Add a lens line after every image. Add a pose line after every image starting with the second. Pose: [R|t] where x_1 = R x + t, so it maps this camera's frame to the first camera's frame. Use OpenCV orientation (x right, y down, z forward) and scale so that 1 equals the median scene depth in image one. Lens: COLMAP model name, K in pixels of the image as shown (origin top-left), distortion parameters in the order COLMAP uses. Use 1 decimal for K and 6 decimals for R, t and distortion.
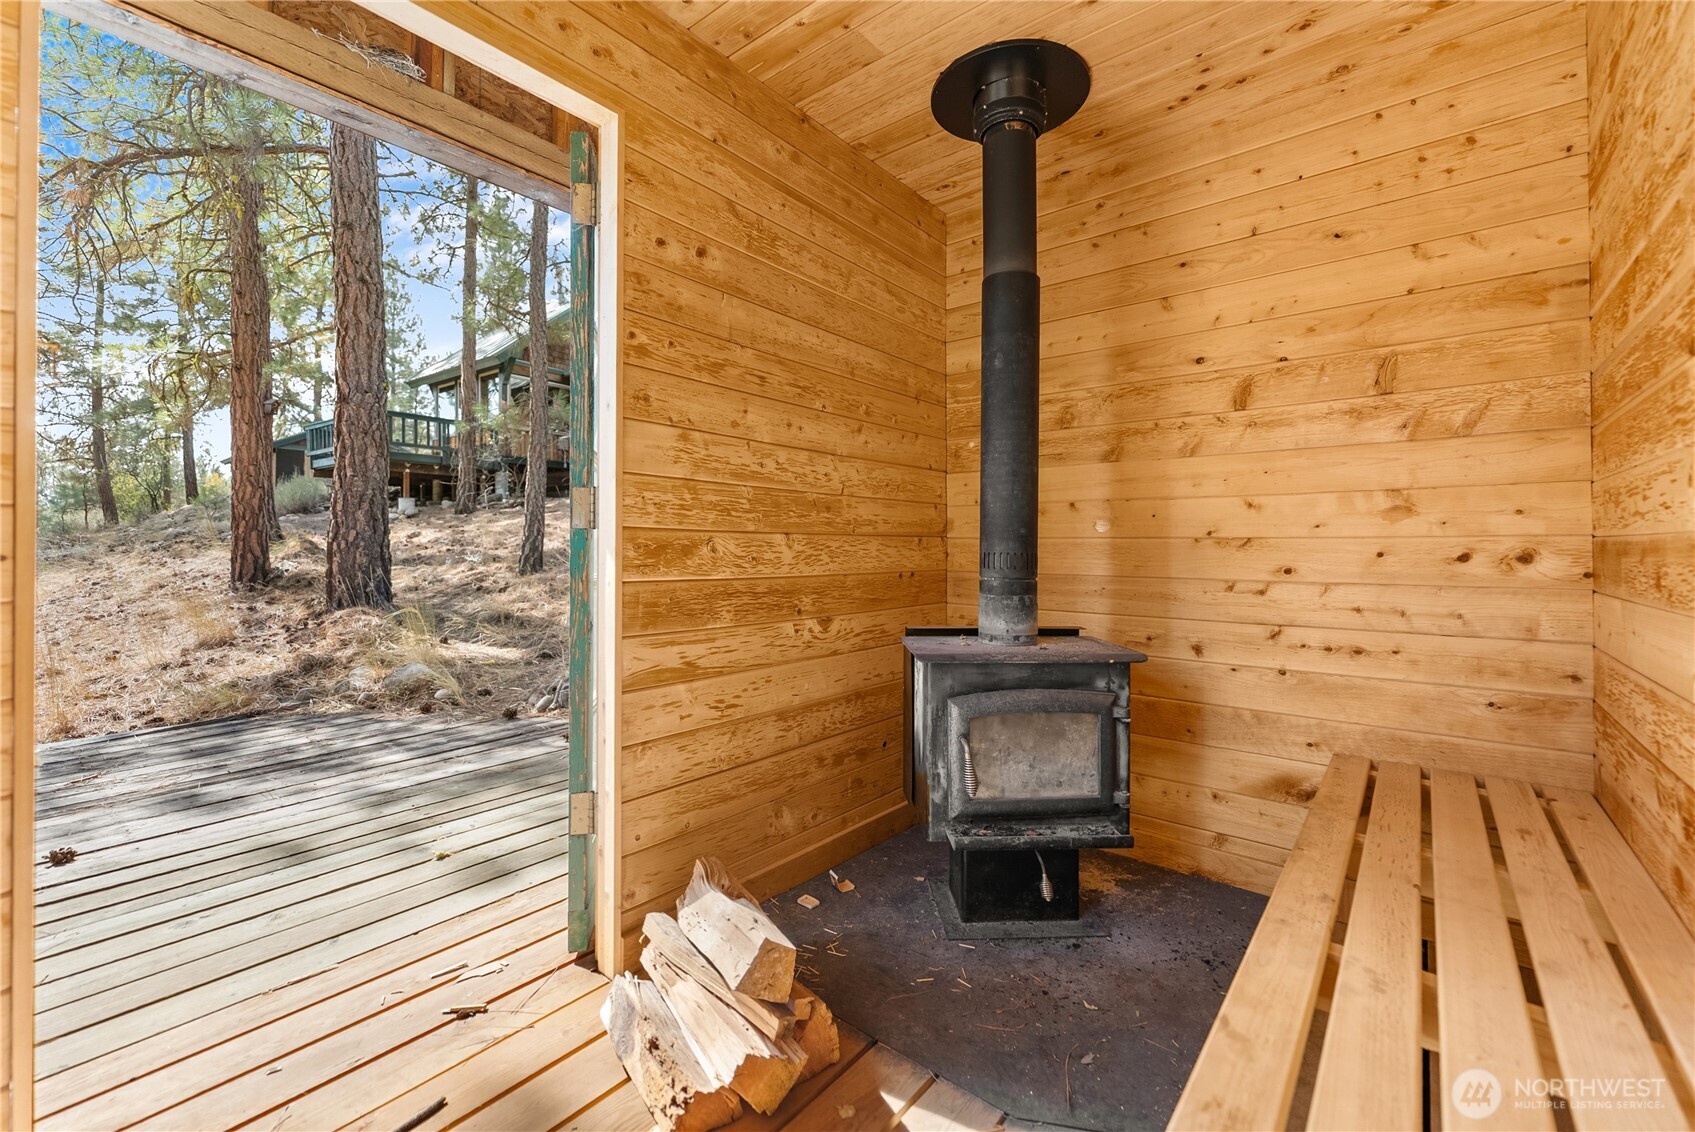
lens RADIAL K [[695.5, 0, 851.8], [0, 695.5, 547.7], [0, 0, 1]] dist [0.003659, -0.000119]
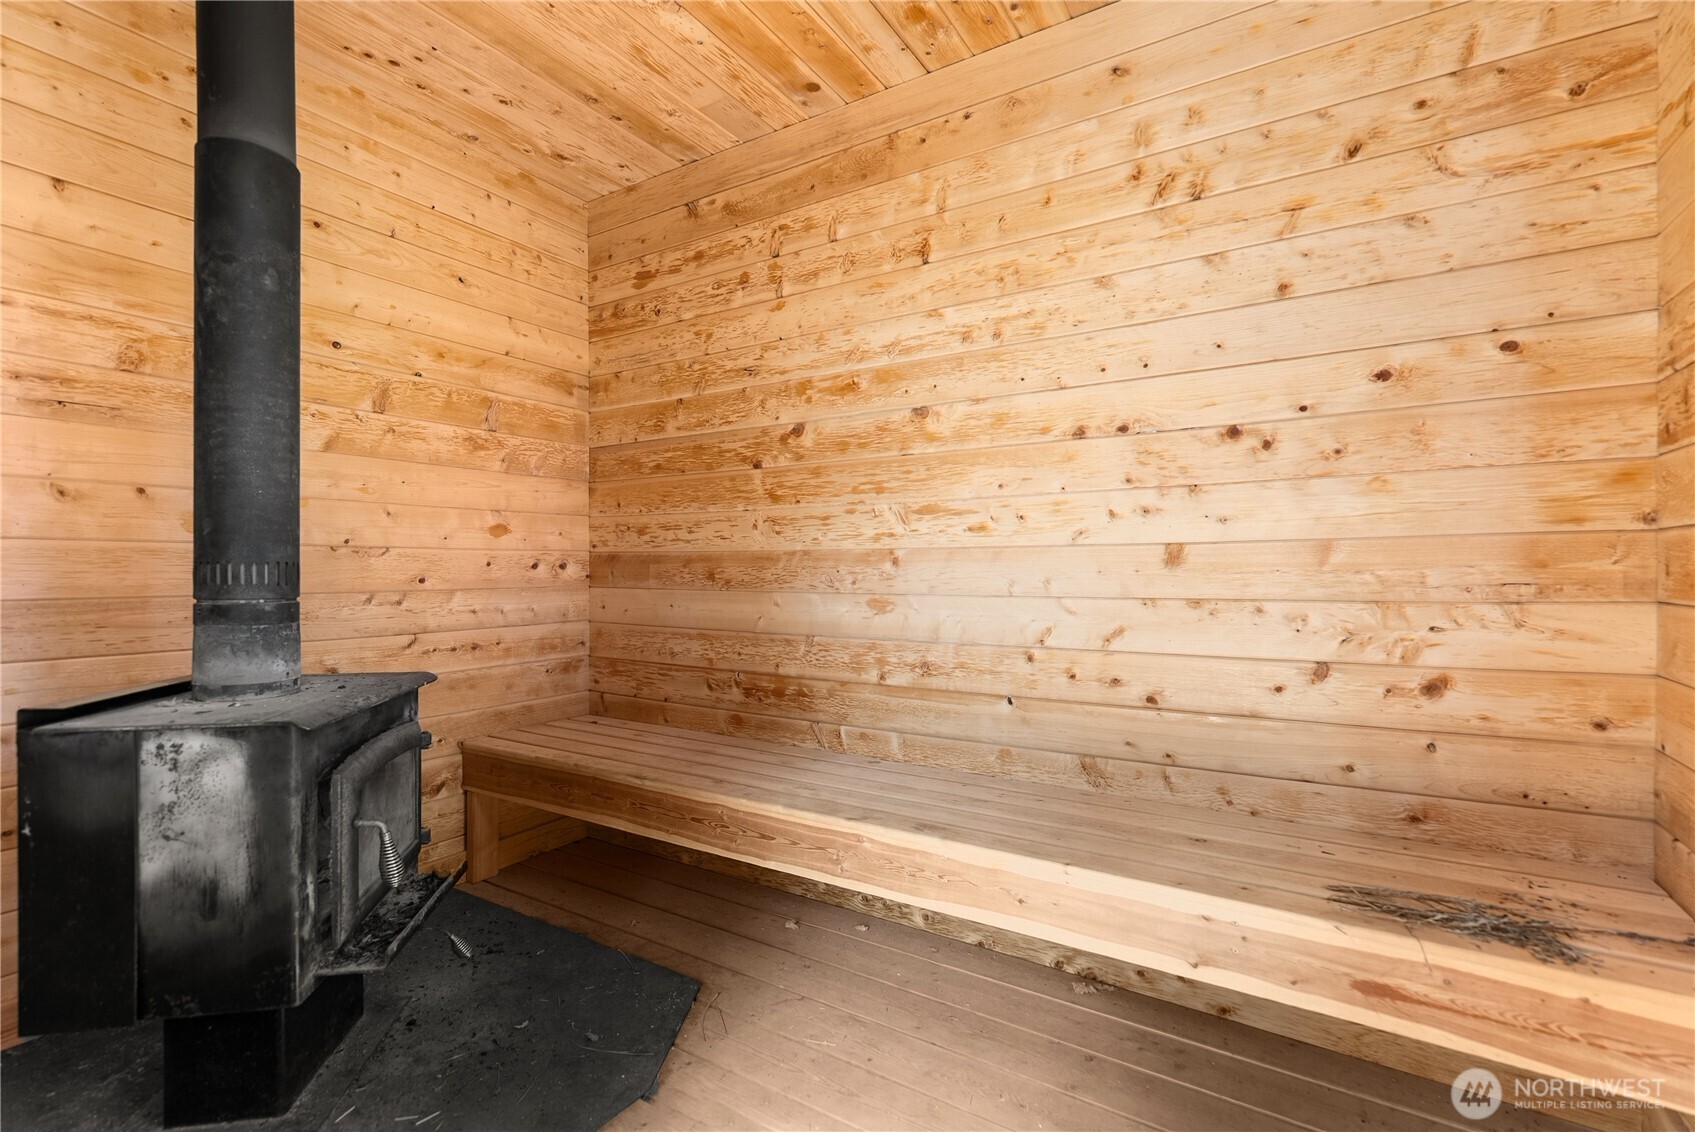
lens RADIAL K [[740.6, 0, 859.5], [0, 740.6, 568.7], [0, 0, 1]] dist [0.005631, -0.001152]
pose [[-0.113496, -0.007378, 0.993511, -0.593862], [-0.002138, 0.999972, 0.007182, 0.007749], [-0.993536, -0.001309, -0.113509, 0.520580]]
